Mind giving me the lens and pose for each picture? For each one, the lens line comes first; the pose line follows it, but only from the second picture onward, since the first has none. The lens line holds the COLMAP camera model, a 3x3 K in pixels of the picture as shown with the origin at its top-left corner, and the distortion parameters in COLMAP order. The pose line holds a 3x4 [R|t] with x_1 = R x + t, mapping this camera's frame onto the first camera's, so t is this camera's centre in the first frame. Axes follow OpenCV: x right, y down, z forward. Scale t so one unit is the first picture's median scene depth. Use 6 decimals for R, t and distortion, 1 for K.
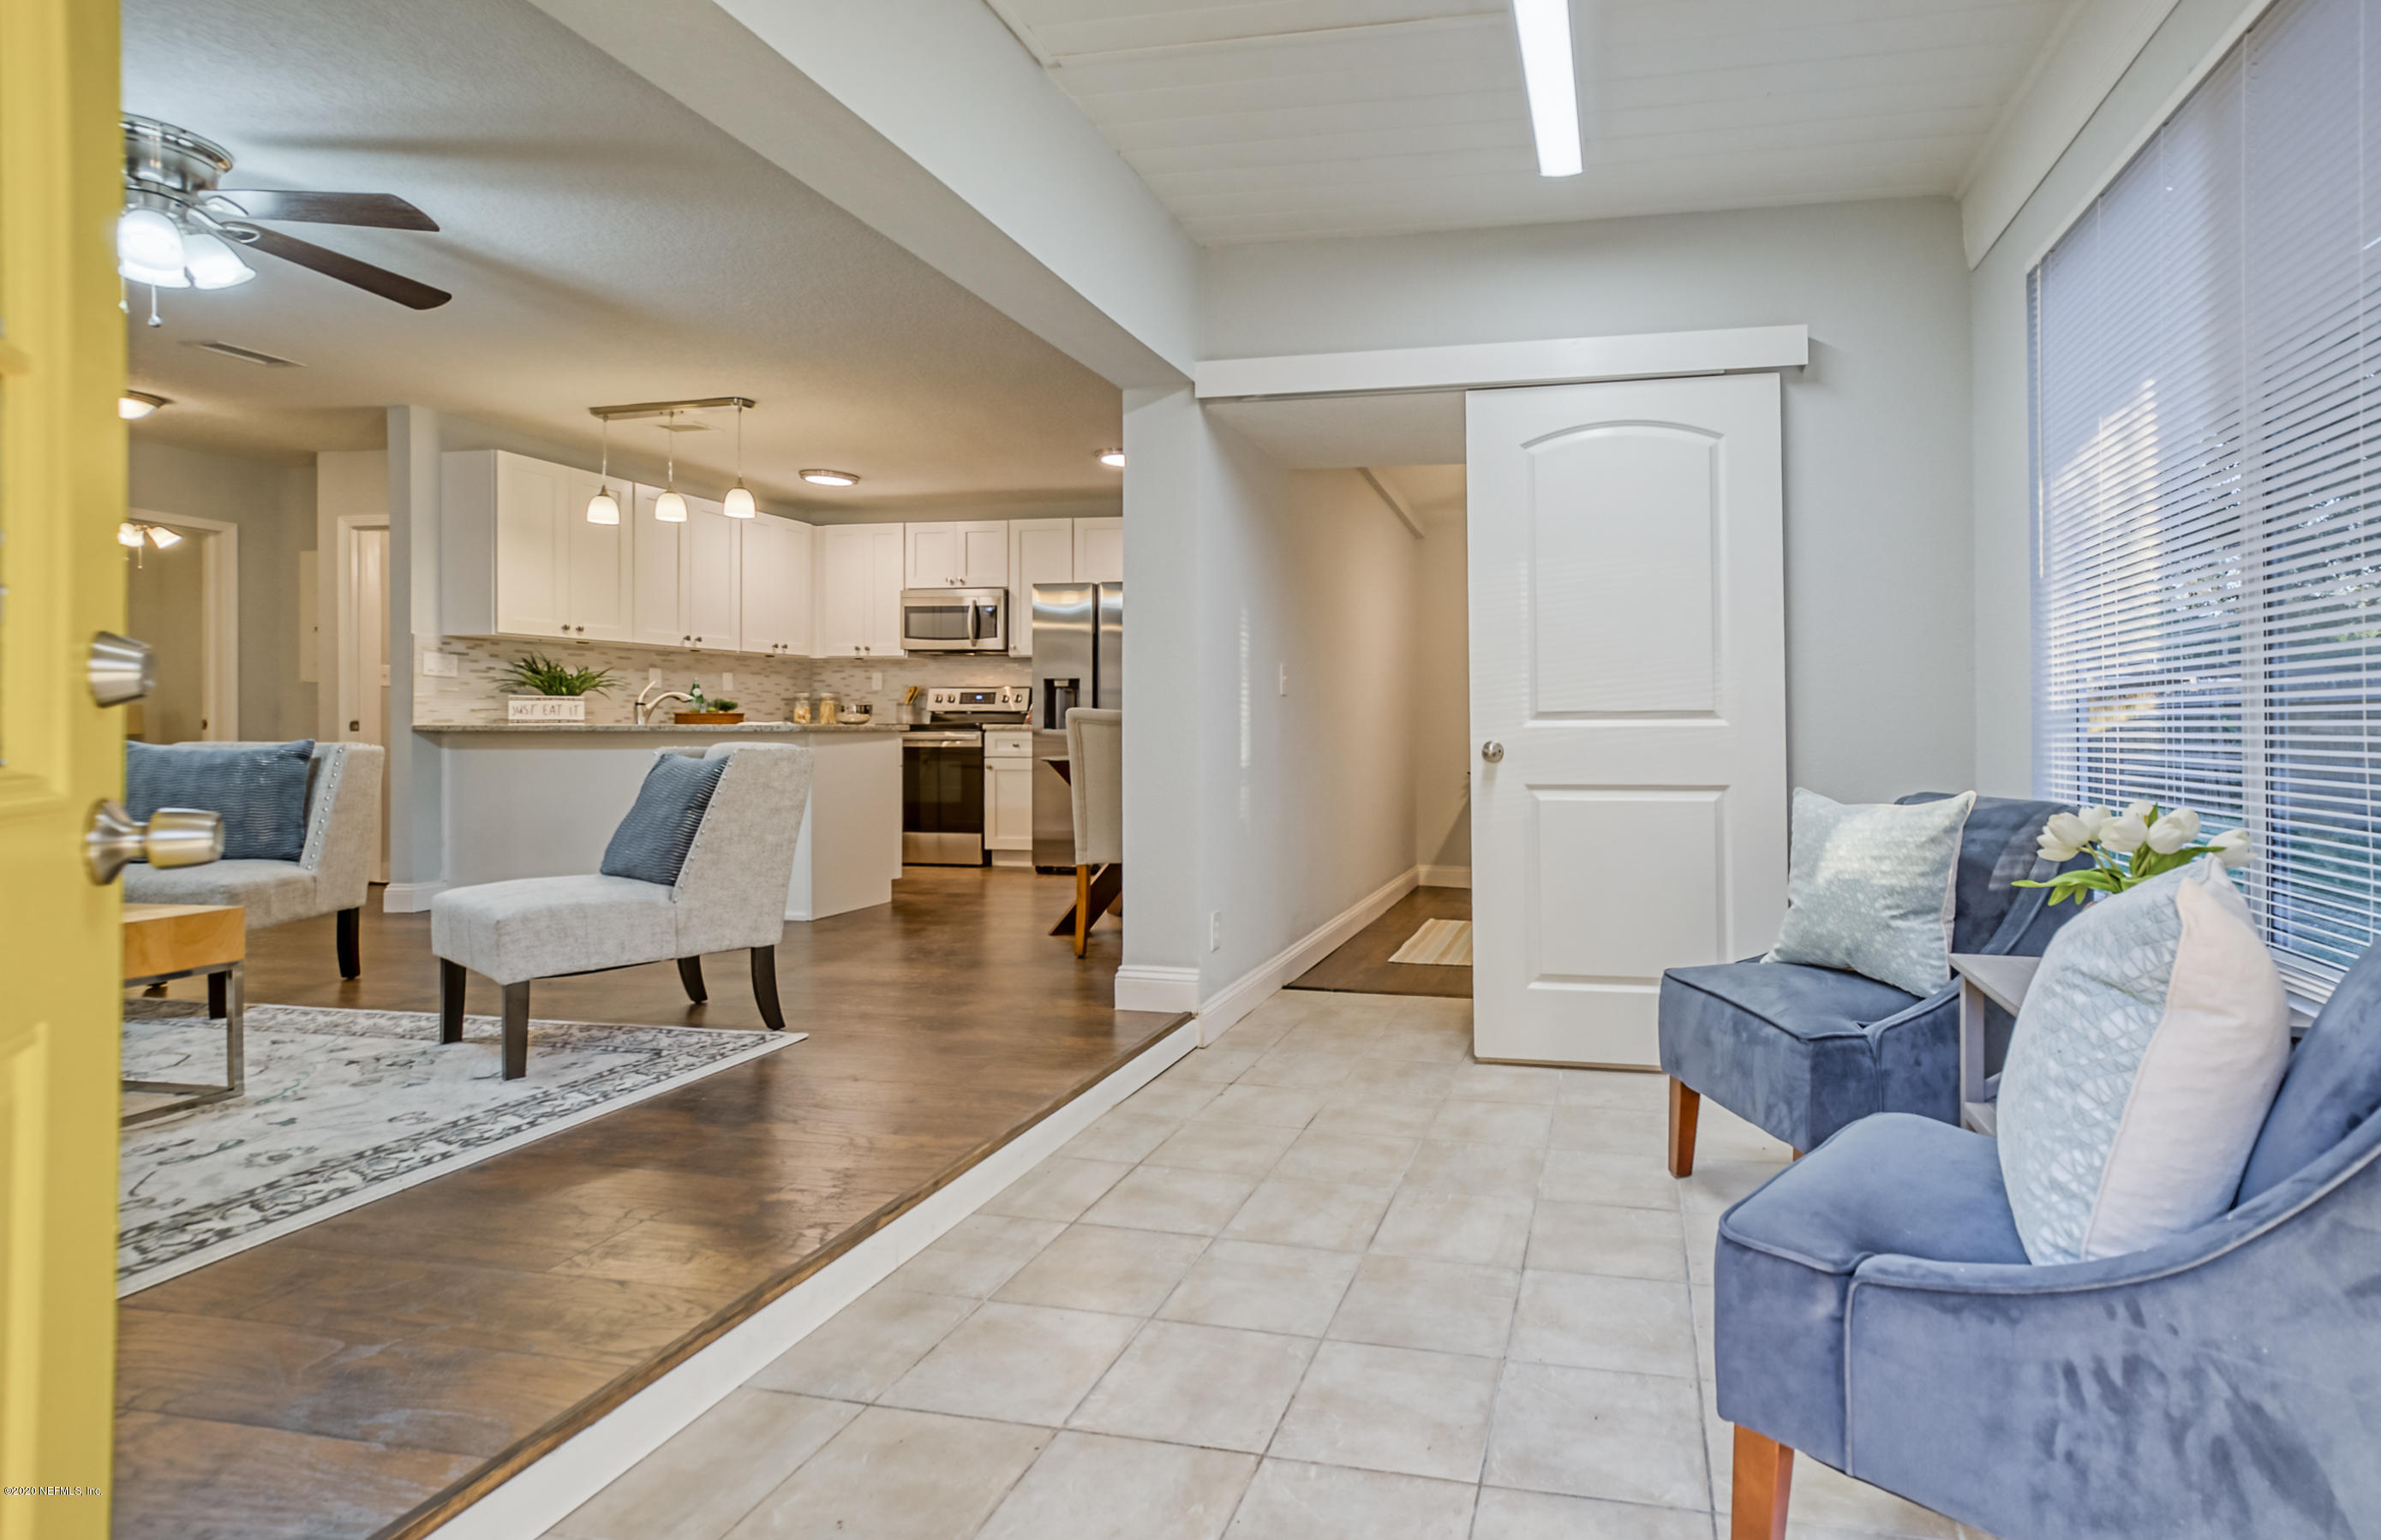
lens RADIAL K [[1109.7, 0, 1466.5], [0, 1109.7, 724.9], [0, 0, 1]] dist [0.000292, 0.000406]
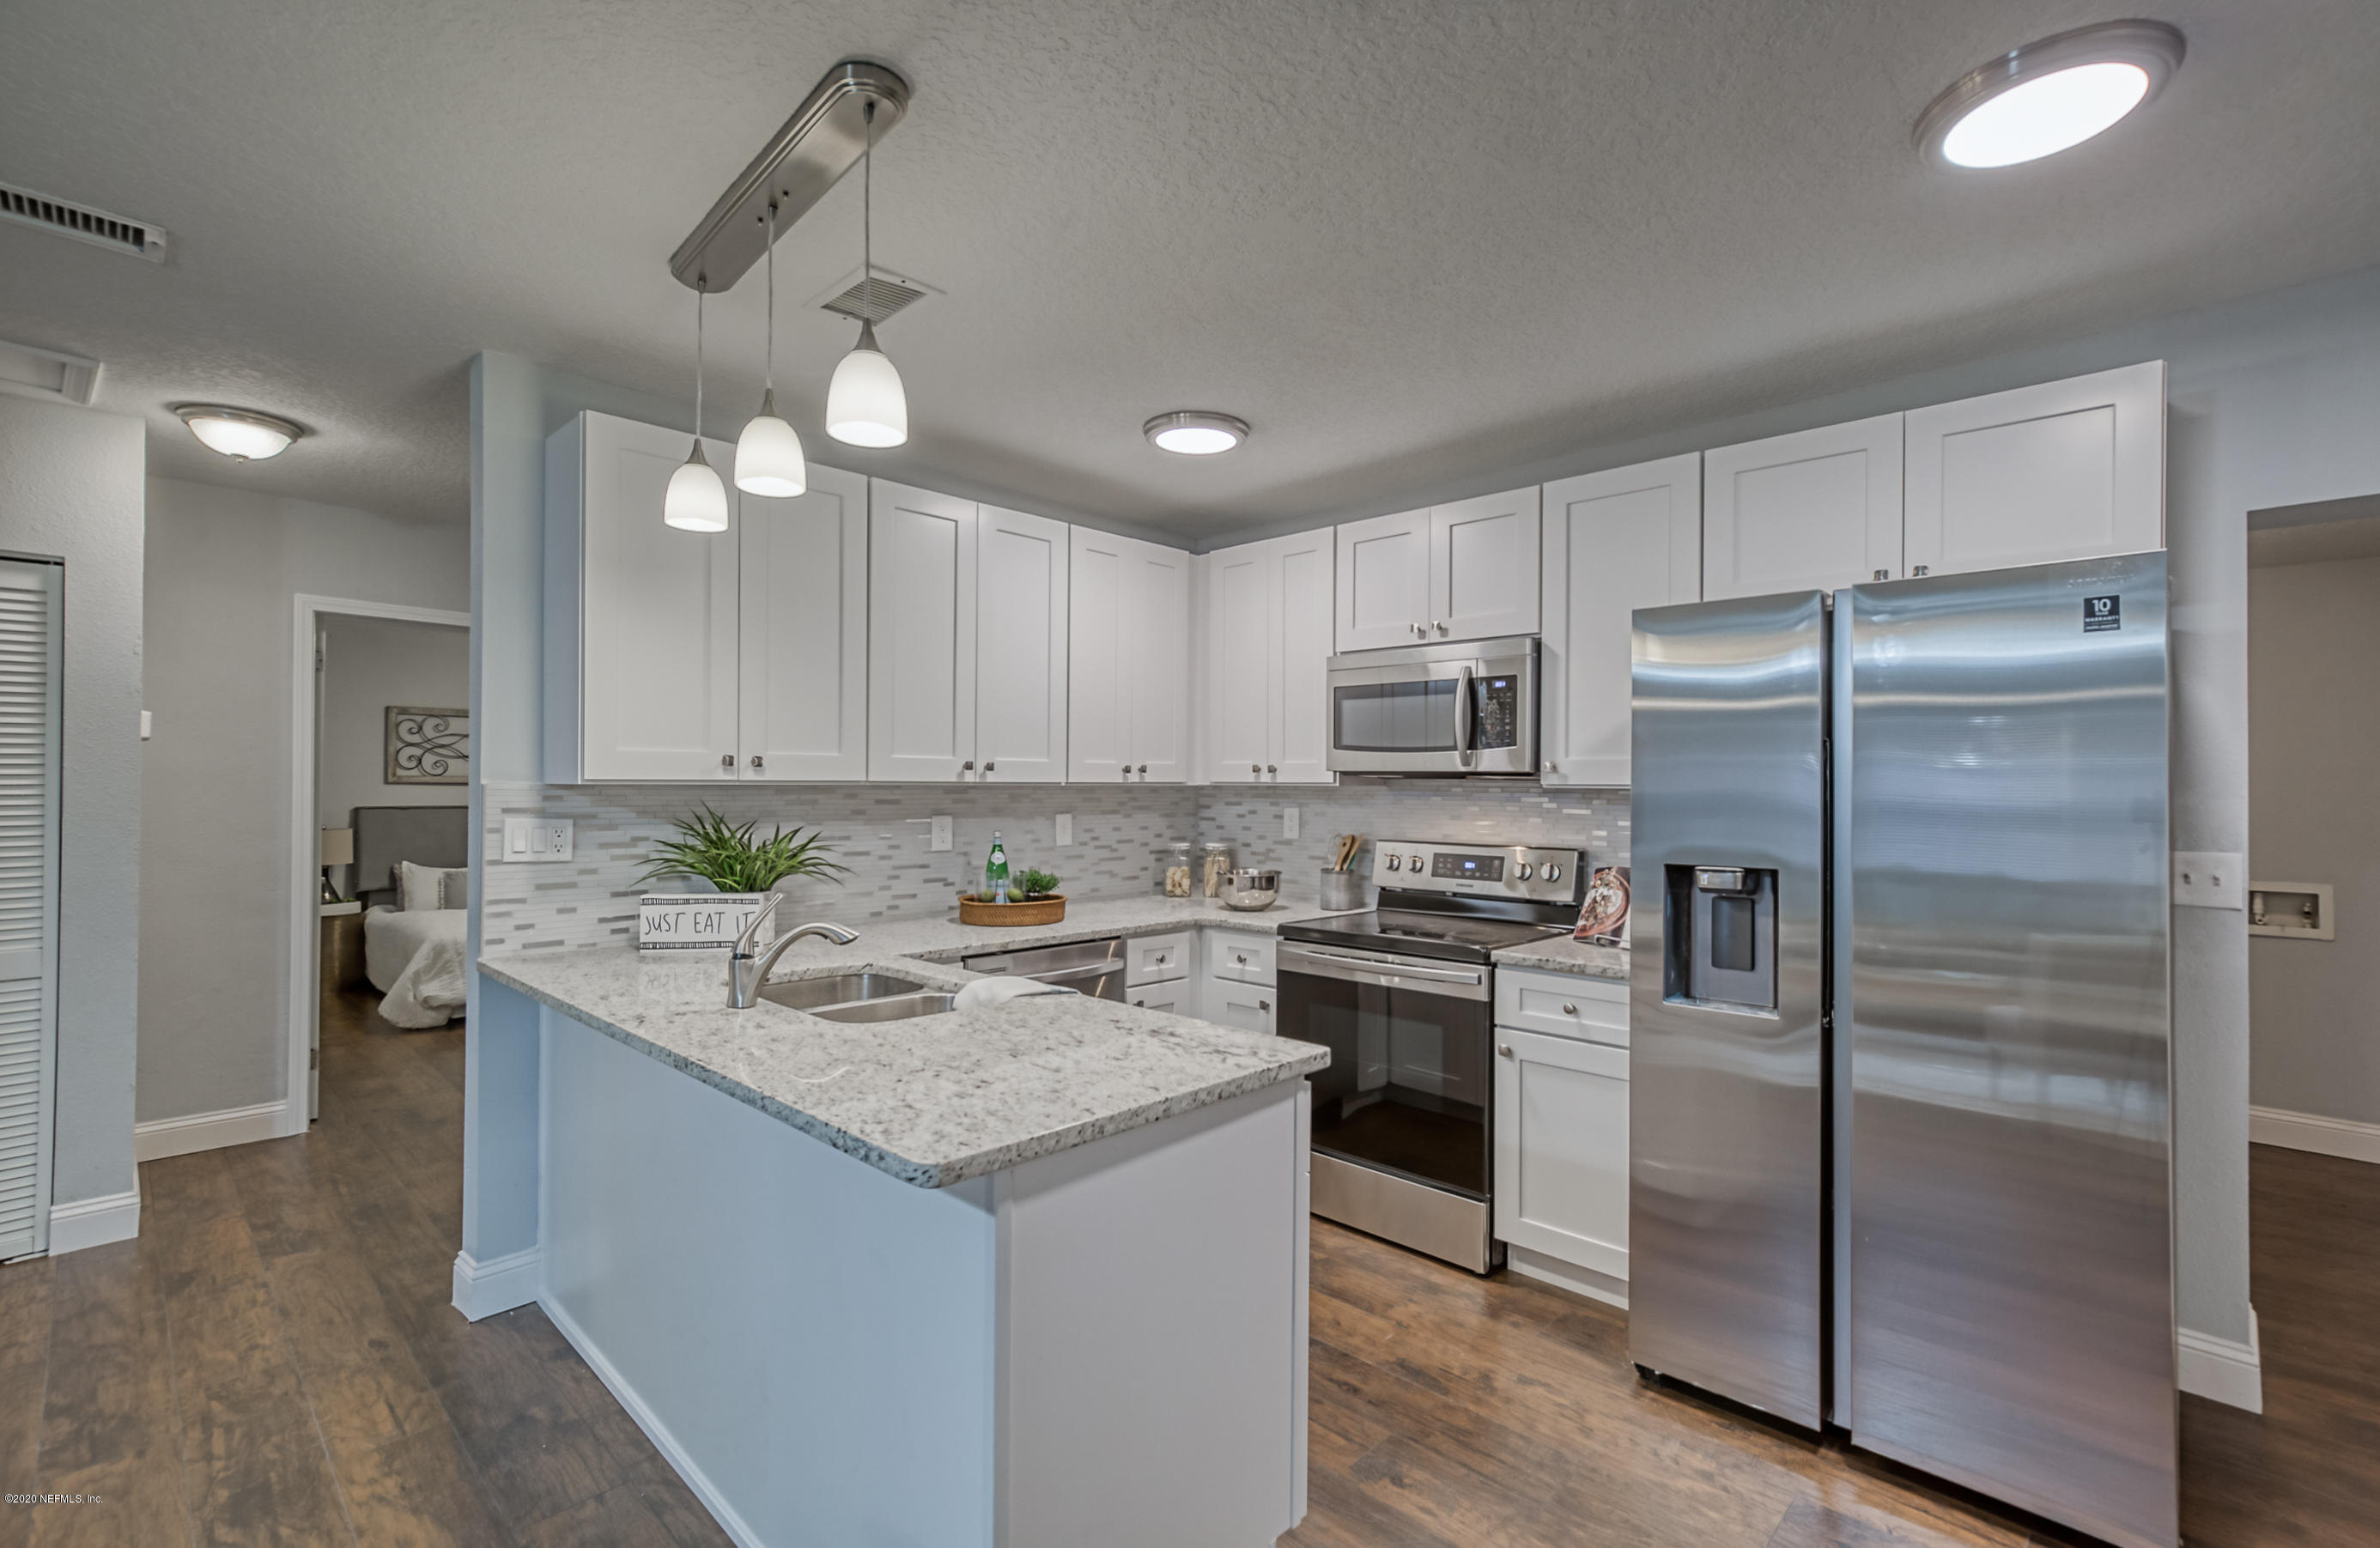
lens RADIAL K [[1047.3, 0, 1190.0], [0, 1047.3, 774.0], [0, 0, 1]] dist [0.000056, -0.000087]
pose [[0.814583, -0.002436, -0.580042, -0.283554], [-0.006552, 0.999889, -0.013400, -0.060500], [0.580010, 0.014716, 0.814477, 0.575642]]
